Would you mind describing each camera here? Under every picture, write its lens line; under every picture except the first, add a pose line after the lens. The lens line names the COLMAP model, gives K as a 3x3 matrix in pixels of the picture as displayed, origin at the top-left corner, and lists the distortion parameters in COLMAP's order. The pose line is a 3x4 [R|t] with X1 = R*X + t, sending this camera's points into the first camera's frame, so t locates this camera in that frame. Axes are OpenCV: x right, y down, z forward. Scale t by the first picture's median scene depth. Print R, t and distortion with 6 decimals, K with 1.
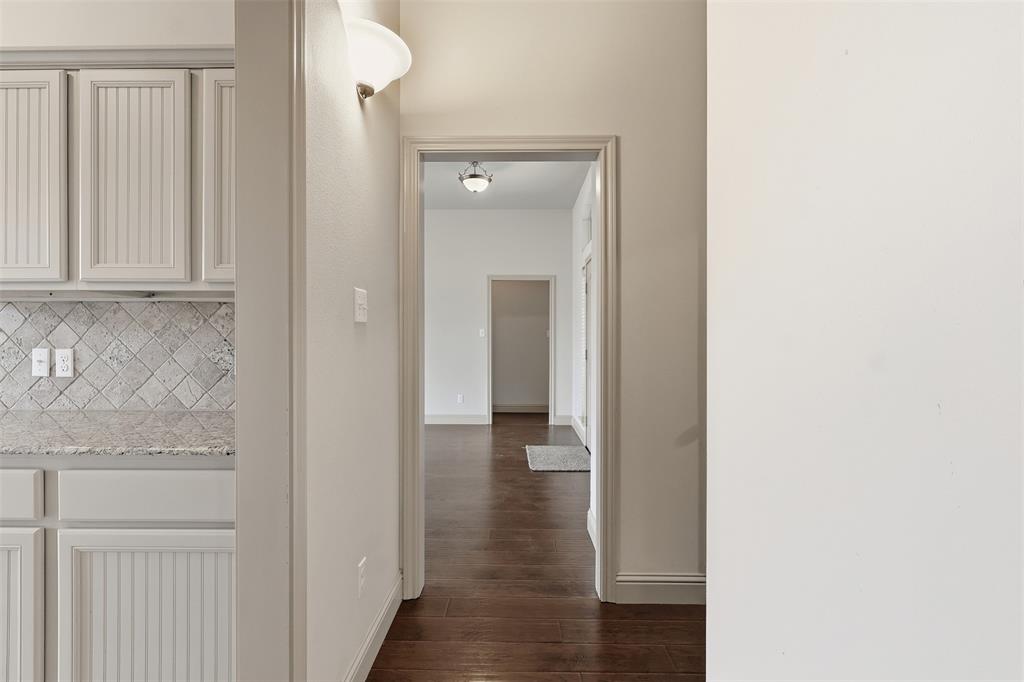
lens RADIAL K [[480.3, 0, 511.6], [0, 480.3, 343.2], [0, 0, 1]] dist [-0.000713, 0.000793]
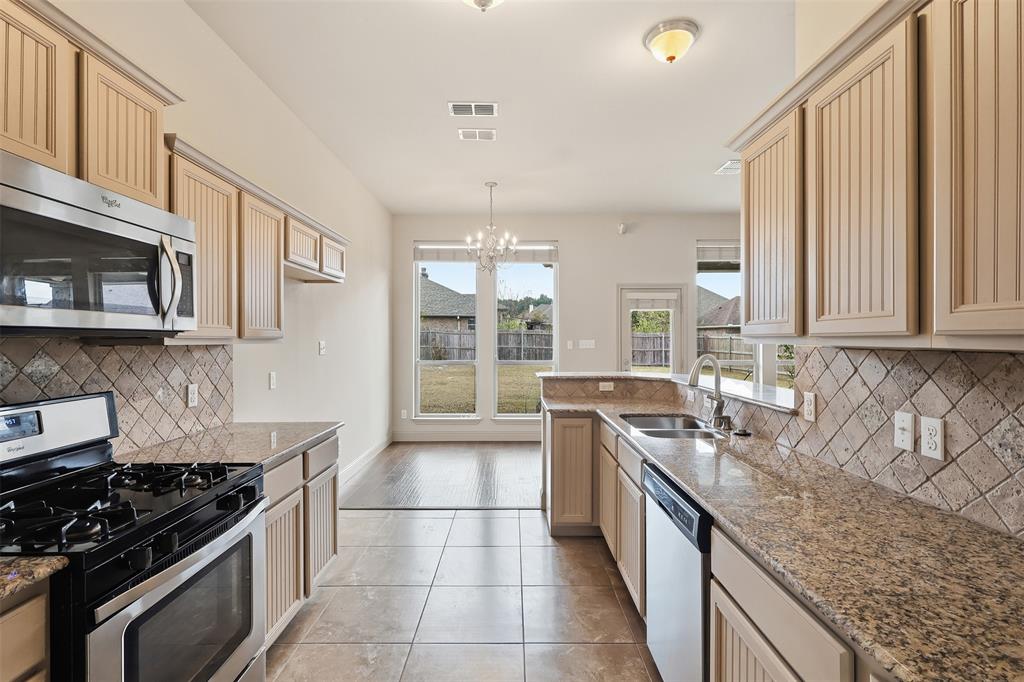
lens RADIAL K [[480.3, 0, 506.6], [0, 480.3, 341.5], [0, 0, 1]] dist [-0.000713, 0.000793]
pose [[0.020485, 0.003223, -0.999785, -0.237951], [0.000597, 0.999995, 0.003236, -0.103280], [0.999790, -0.000663, 0.020483, 0.359650]]
